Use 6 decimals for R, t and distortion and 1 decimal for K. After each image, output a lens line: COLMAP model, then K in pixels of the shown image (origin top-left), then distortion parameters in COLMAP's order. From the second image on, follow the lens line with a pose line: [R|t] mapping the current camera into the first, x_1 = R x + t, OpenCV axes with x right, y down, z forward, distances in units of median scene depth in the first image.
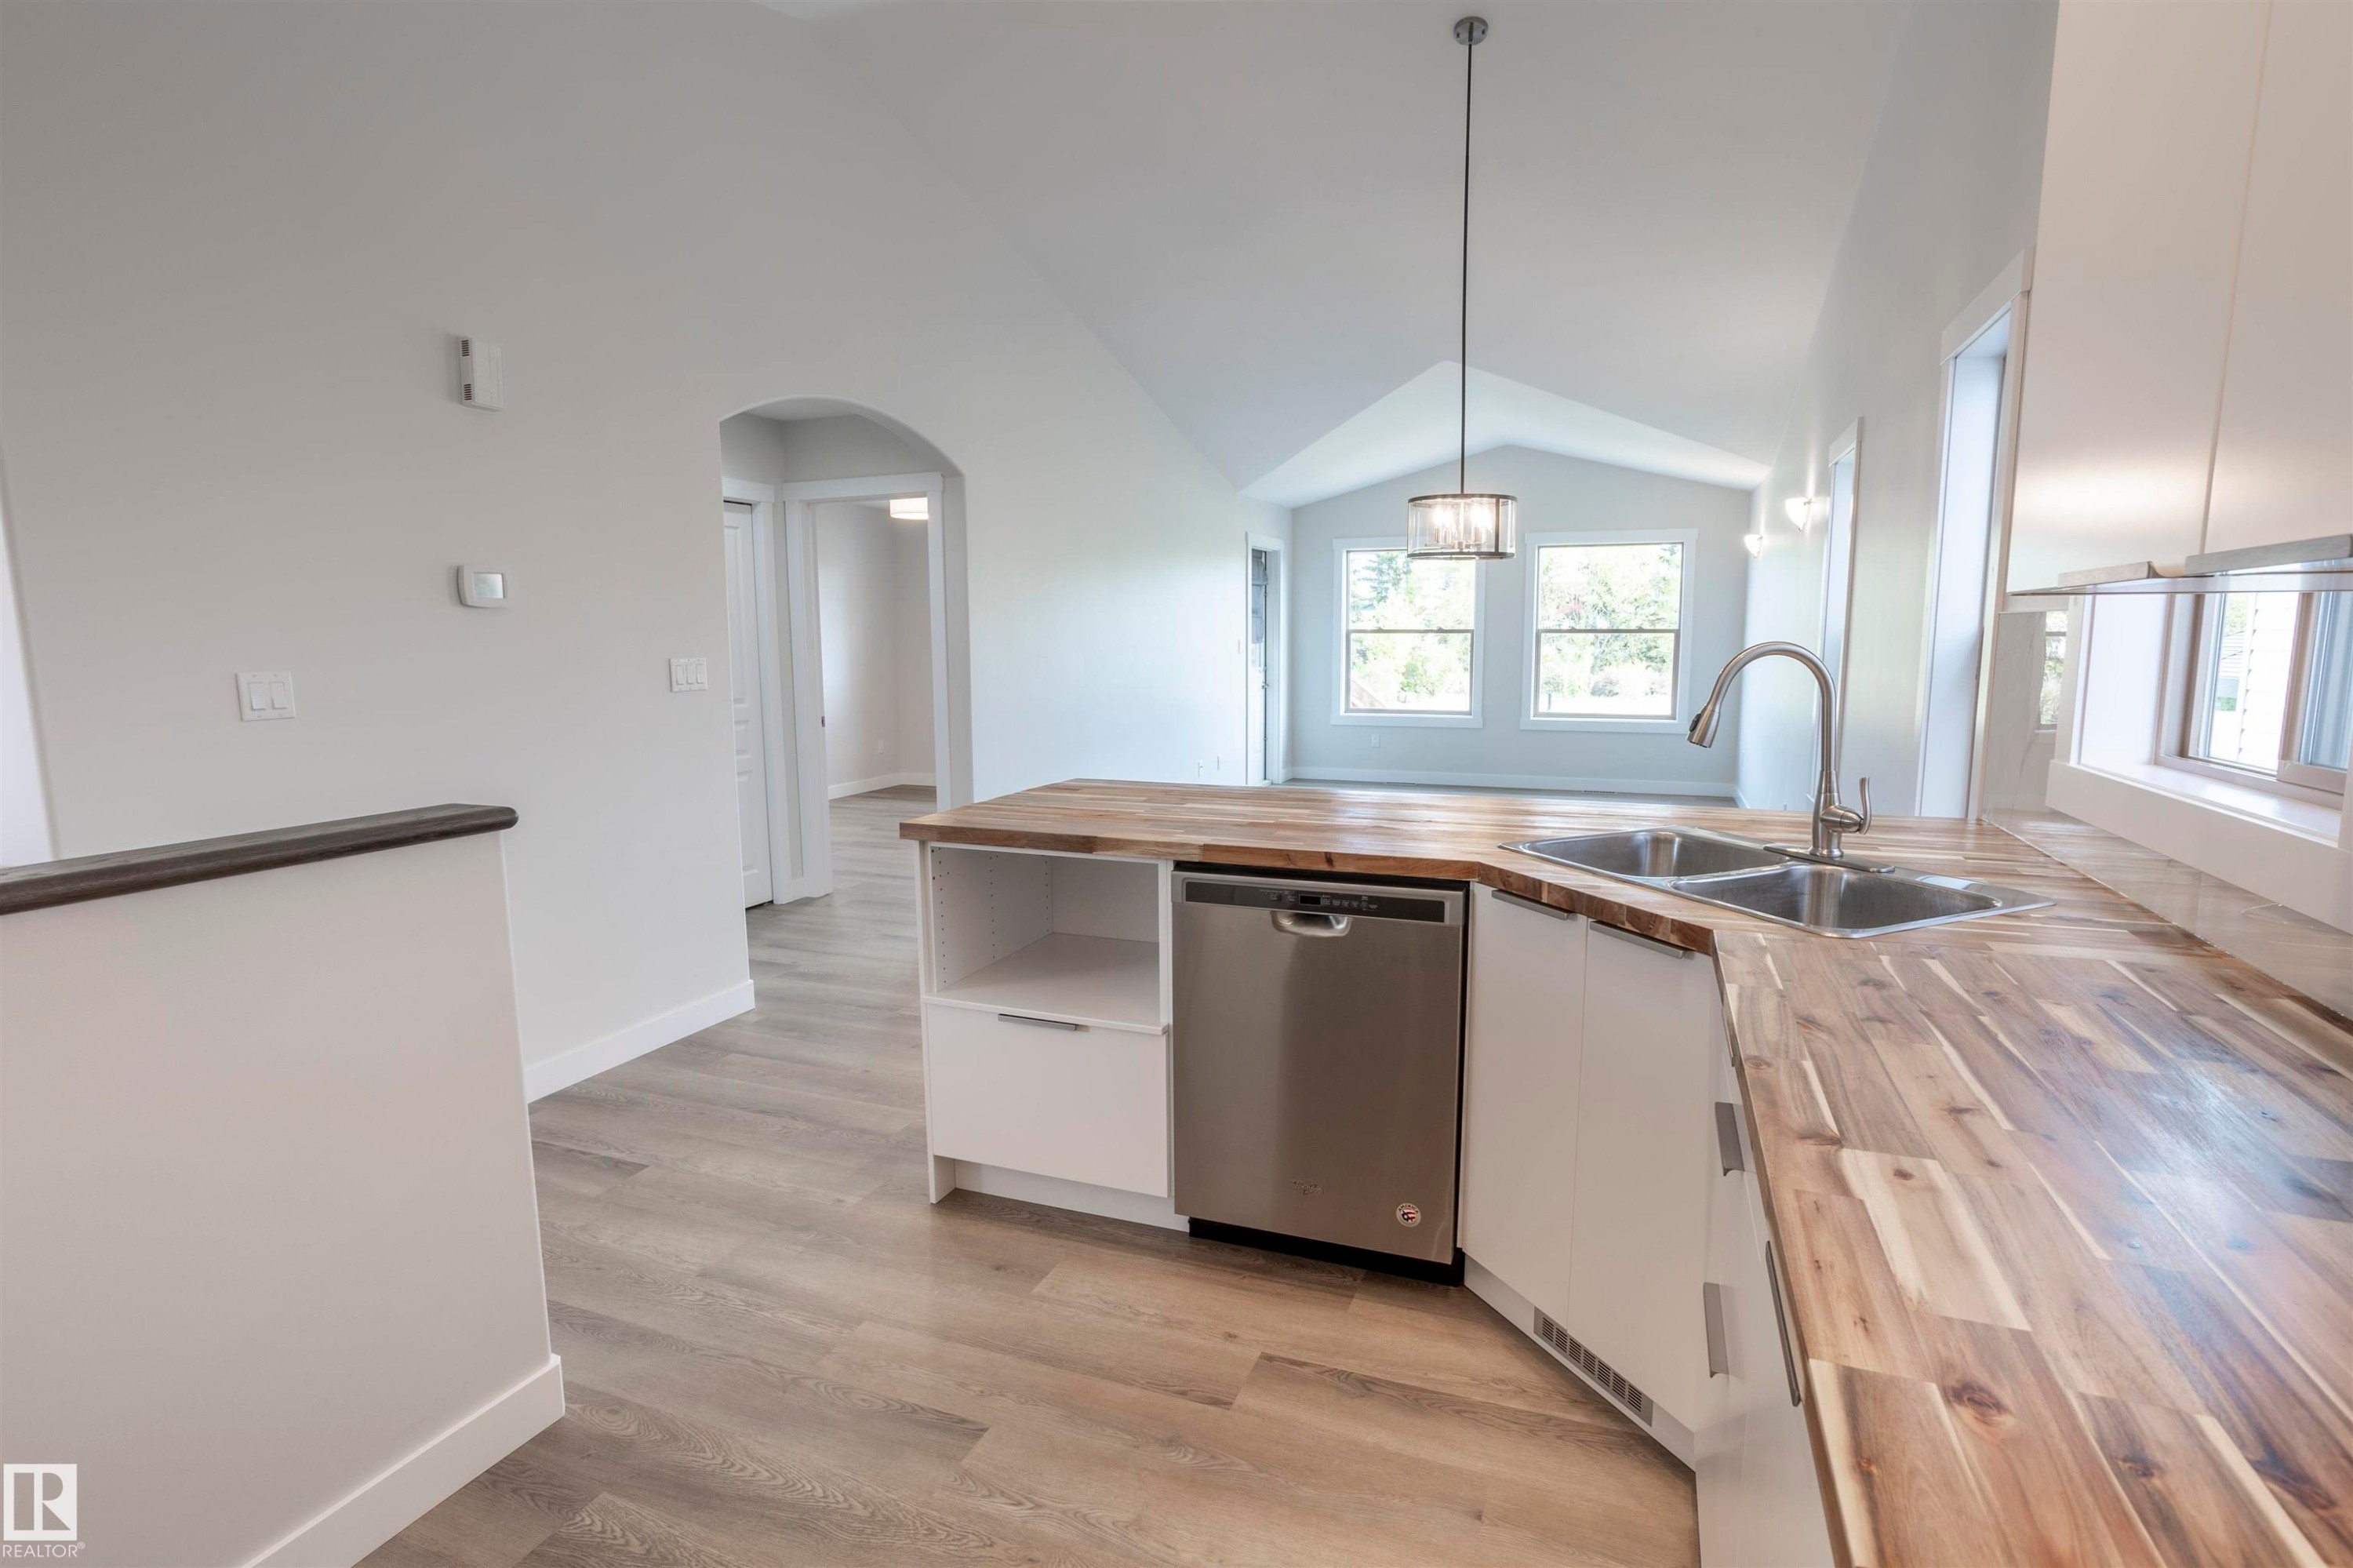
lens RADIAL K [[1160.2, 0, 1176.5], [0, 1160.2, 784.0], [0, 0, 1]] dist [-0.101667, -0.000094]
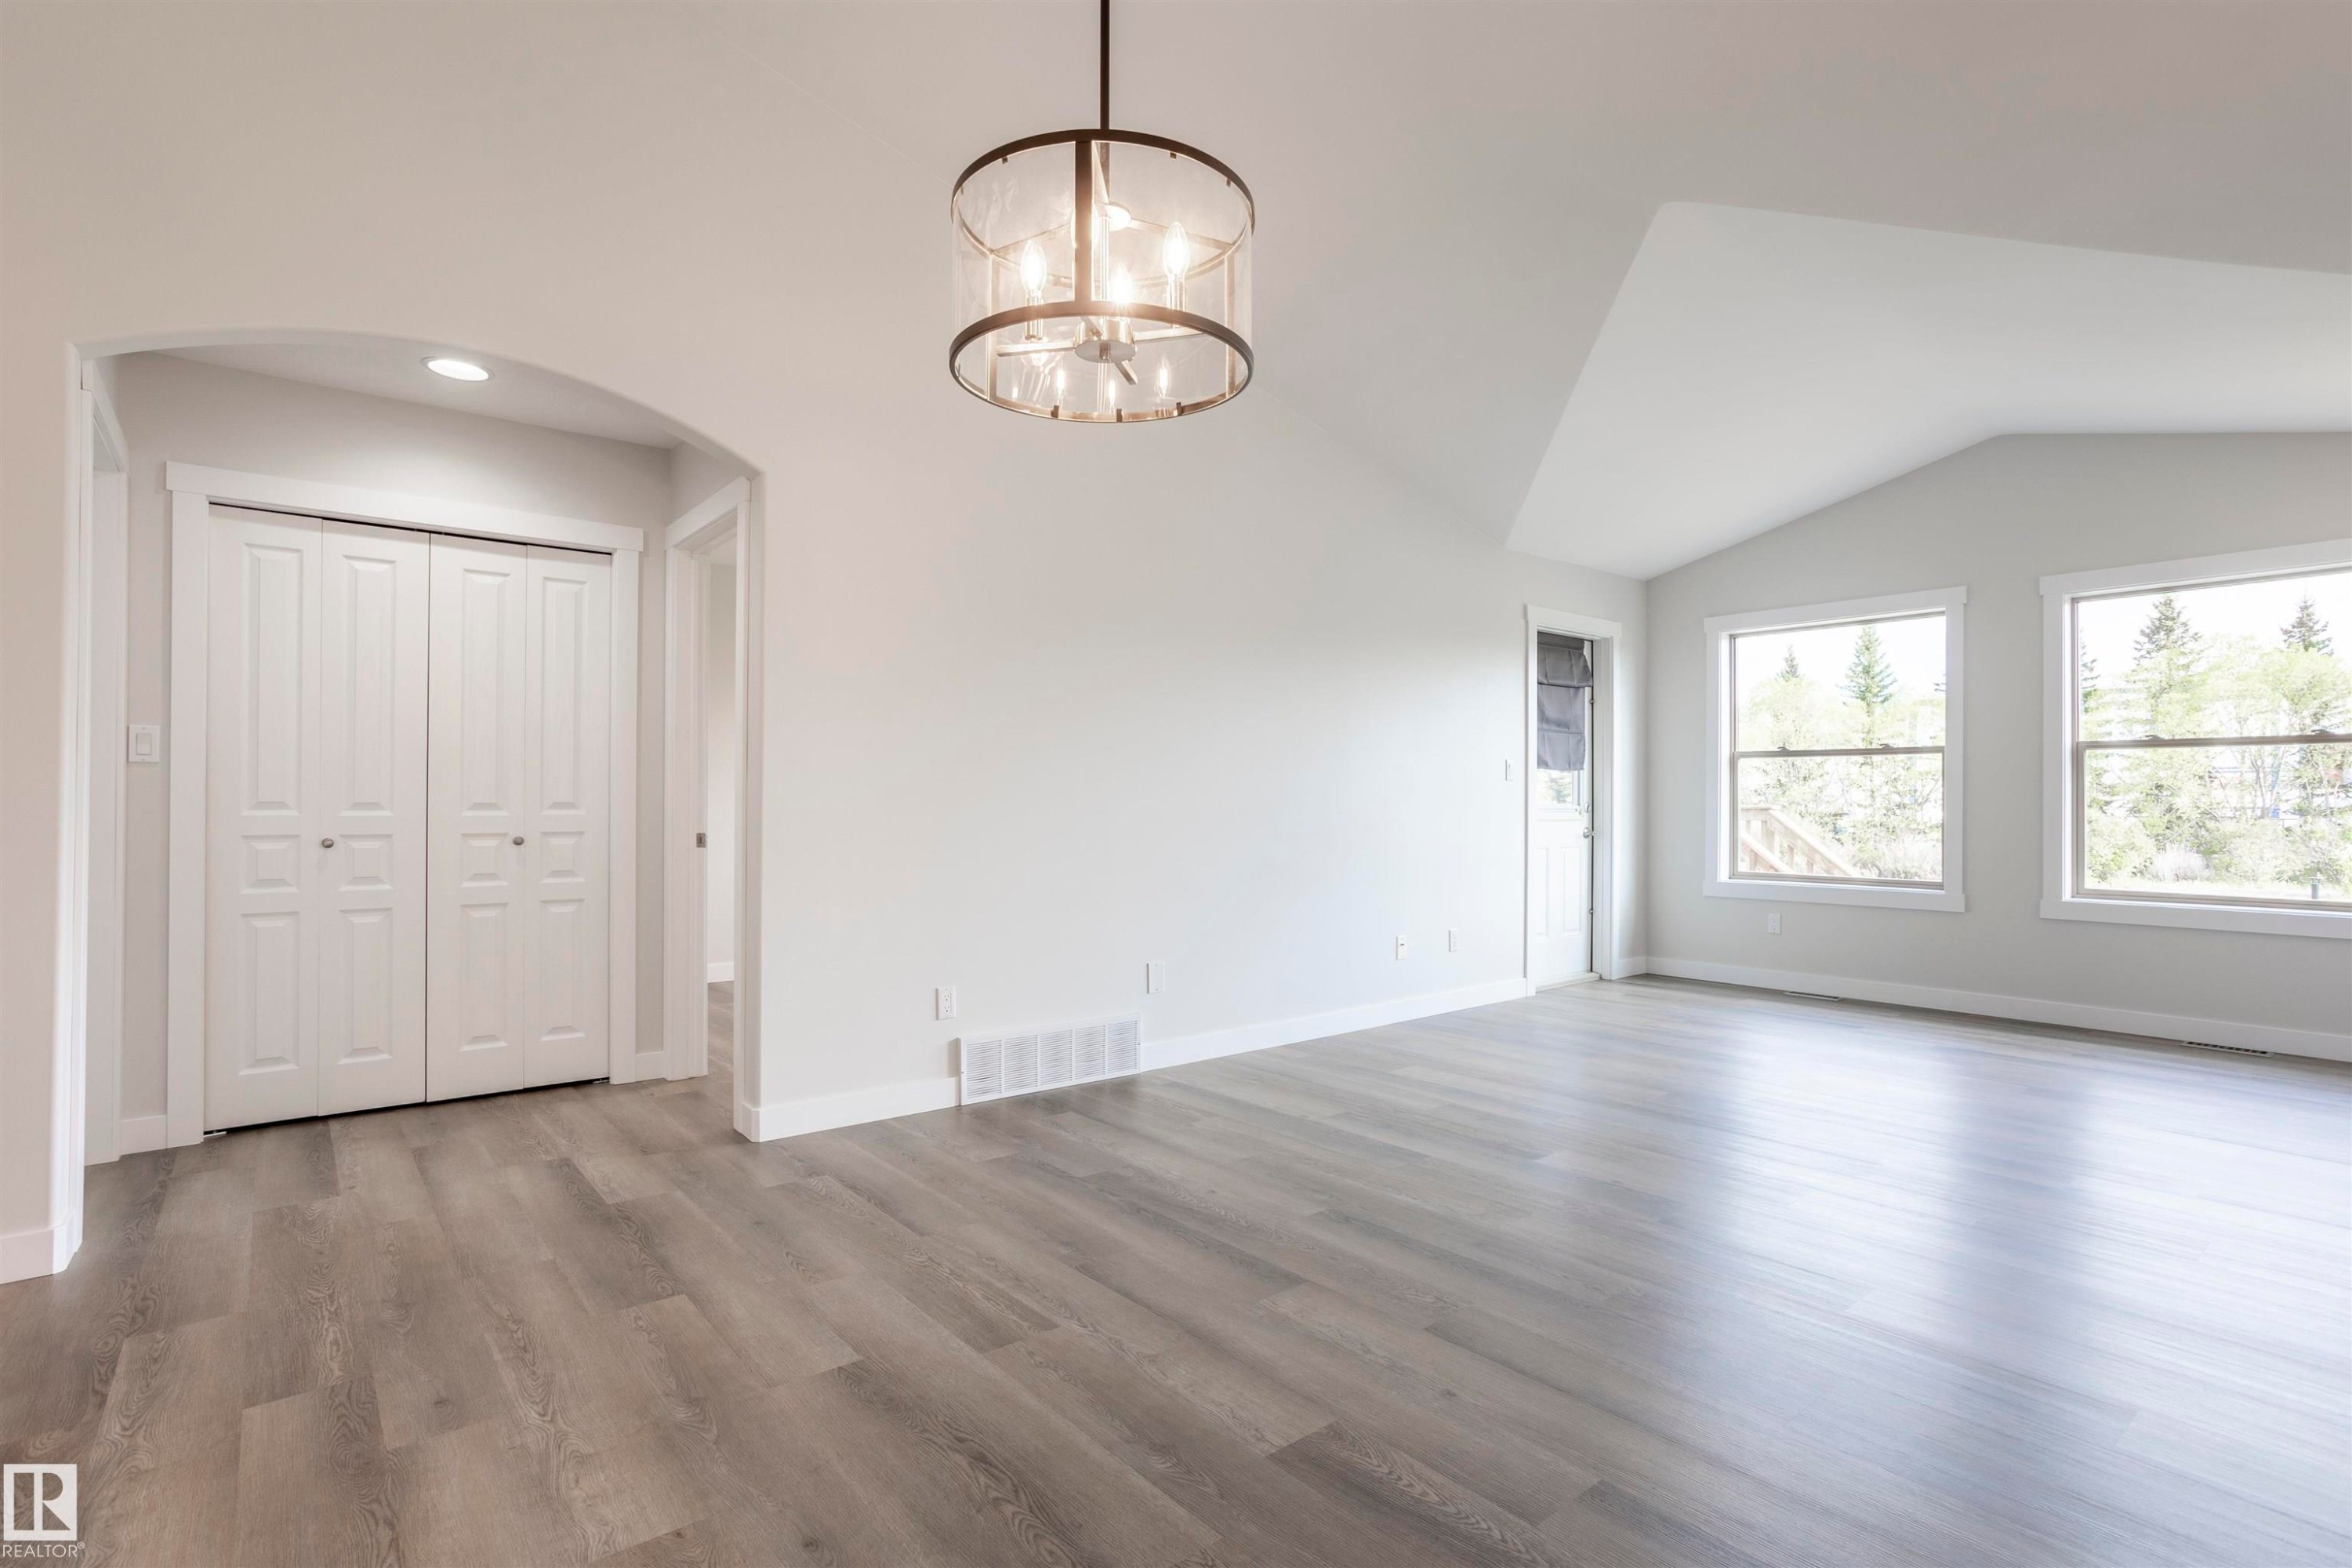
lens RADIAL K [[1133.7, 0, 1187.6], [0, 1133.7, 790.3], [0, 0, 1]] dist [-0.056501, 0.035395]
pose [[0.879162, 0.007652, -0.476462, 0.204141], [-0.072541, 0.990367, -0.117948, -0.015518], [0.470969, 0.138258, 0.871248, 0.336606]]
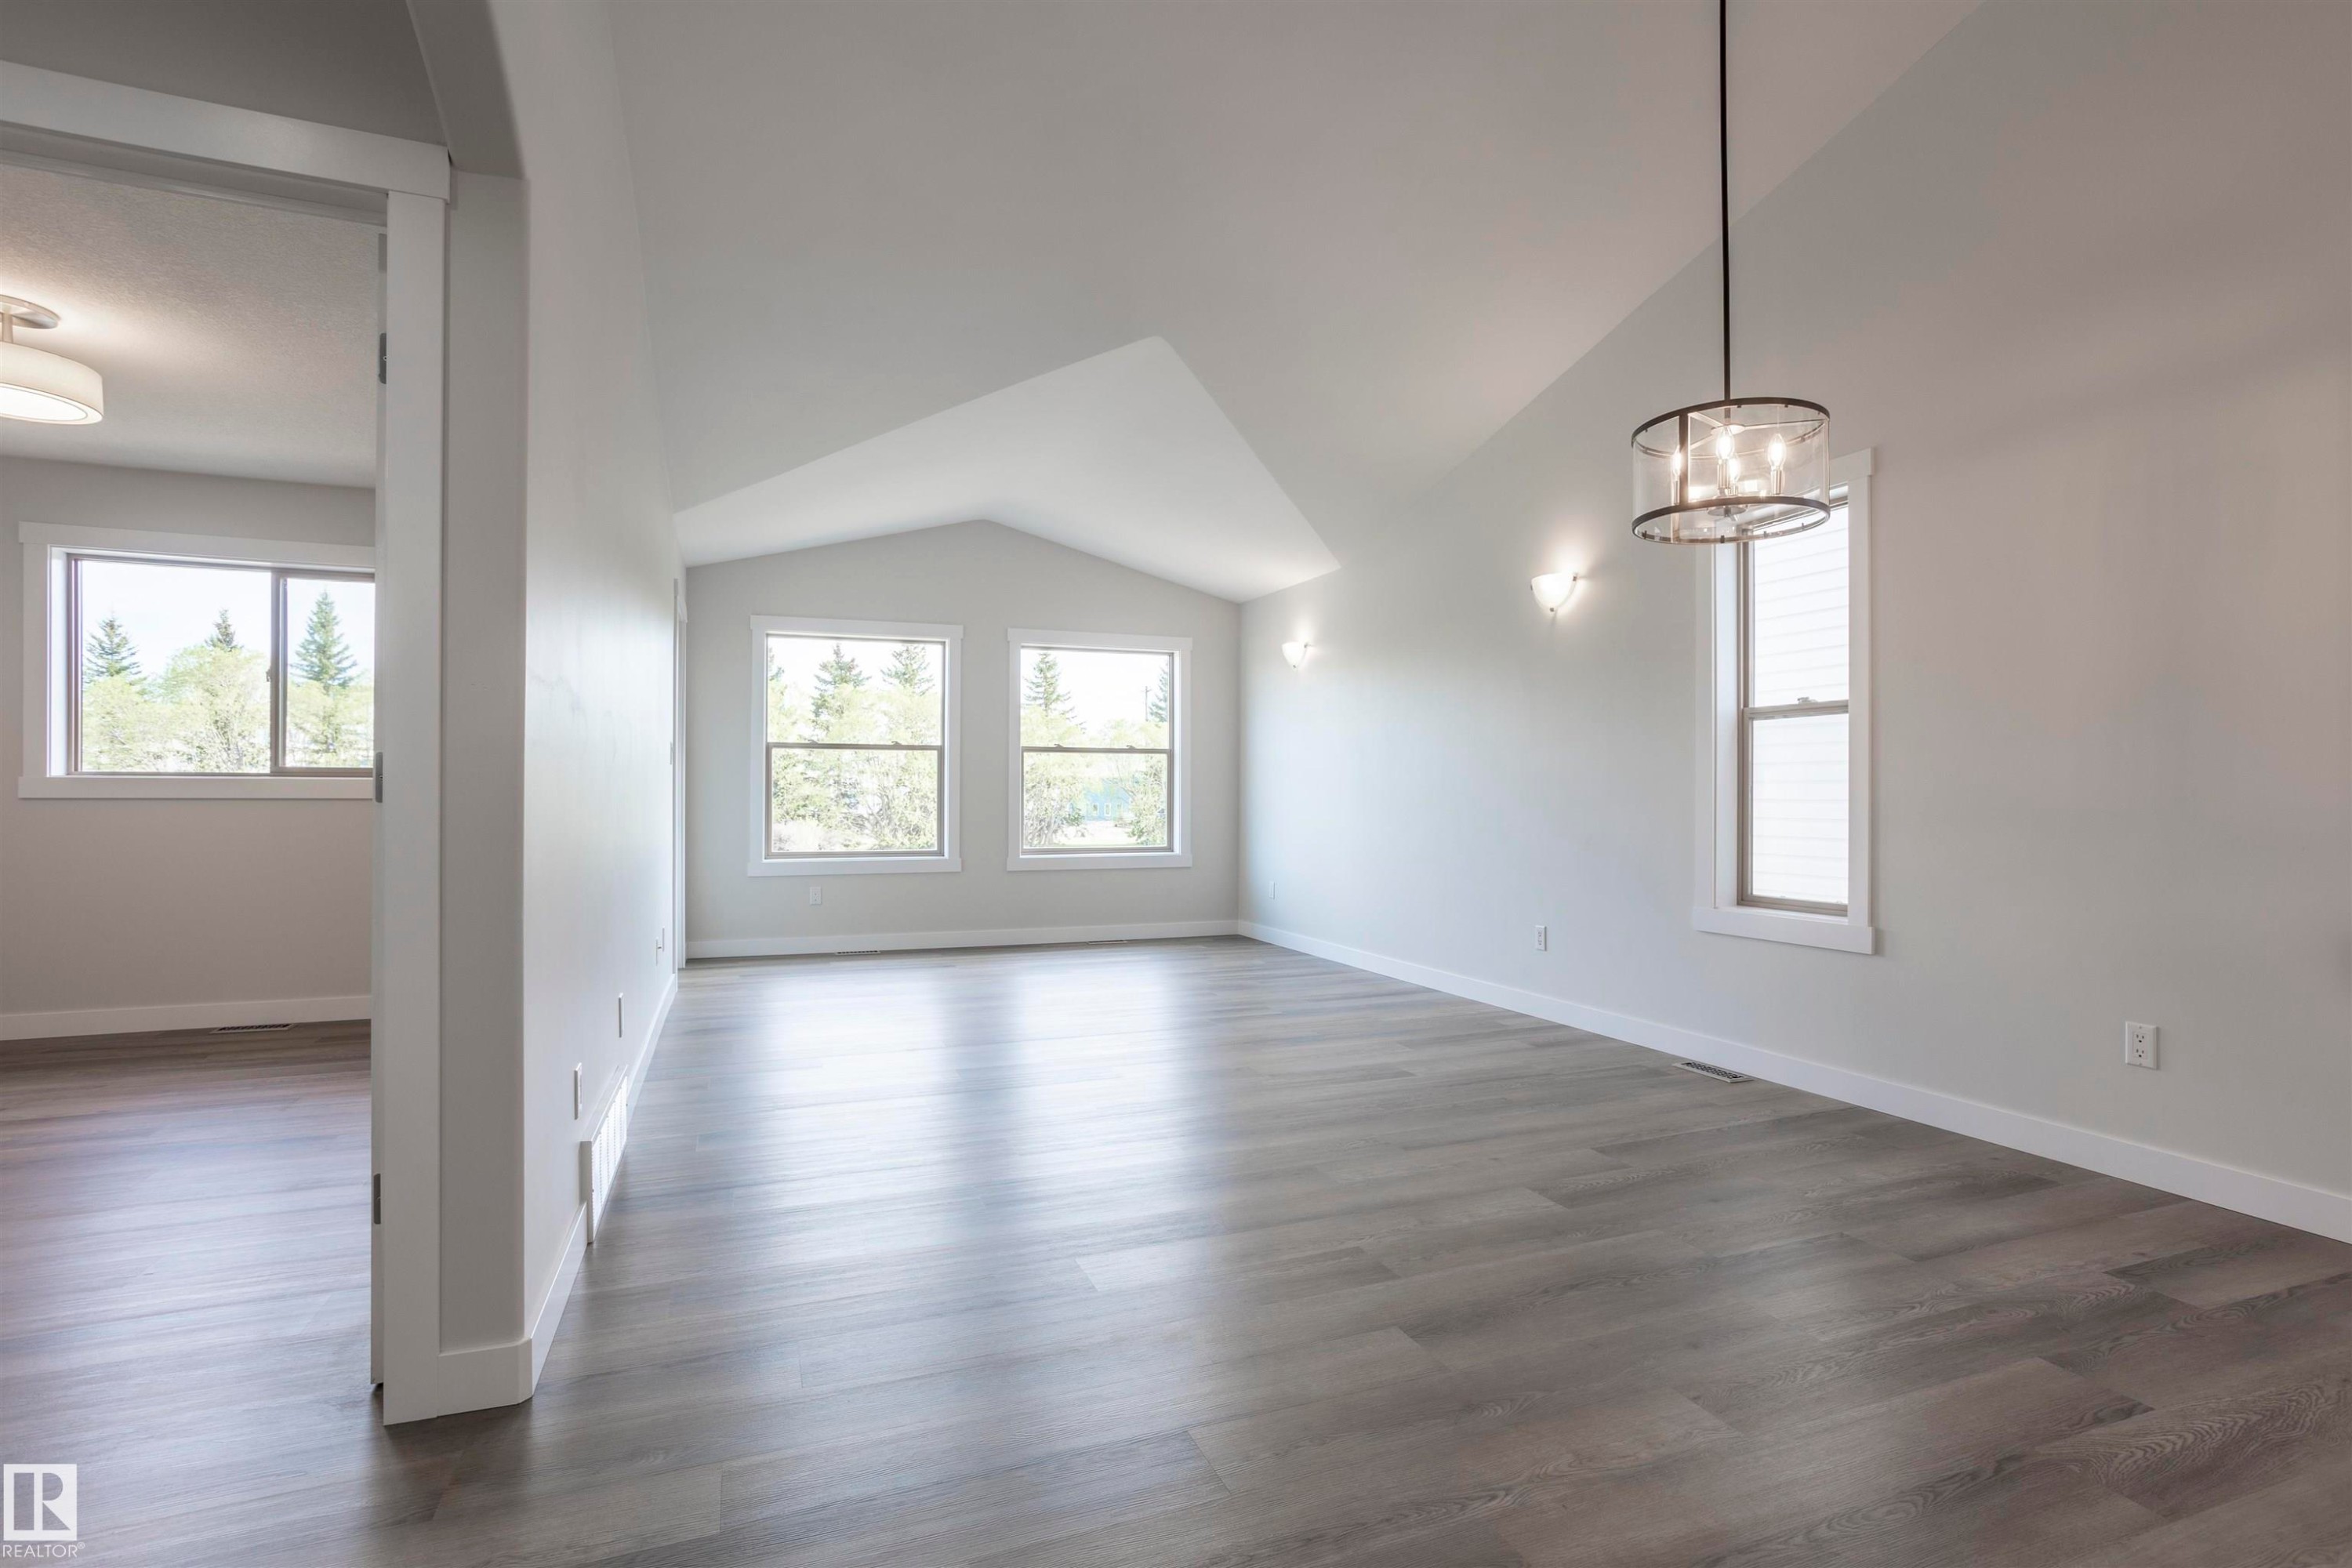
lens RADIAL K [[1133.7, 0, 1187.6], [0, 1133.7, 790.3], [0, 0, 1]] dist [-0.056501, 0.035395]
pose [[0.726564, 0.012262, 0.686989, -0.162000], [0.080715, 0.991395, -0.103060, -0.012800], [-0.682341, 0.130330, 0.719322, 0.368091]]
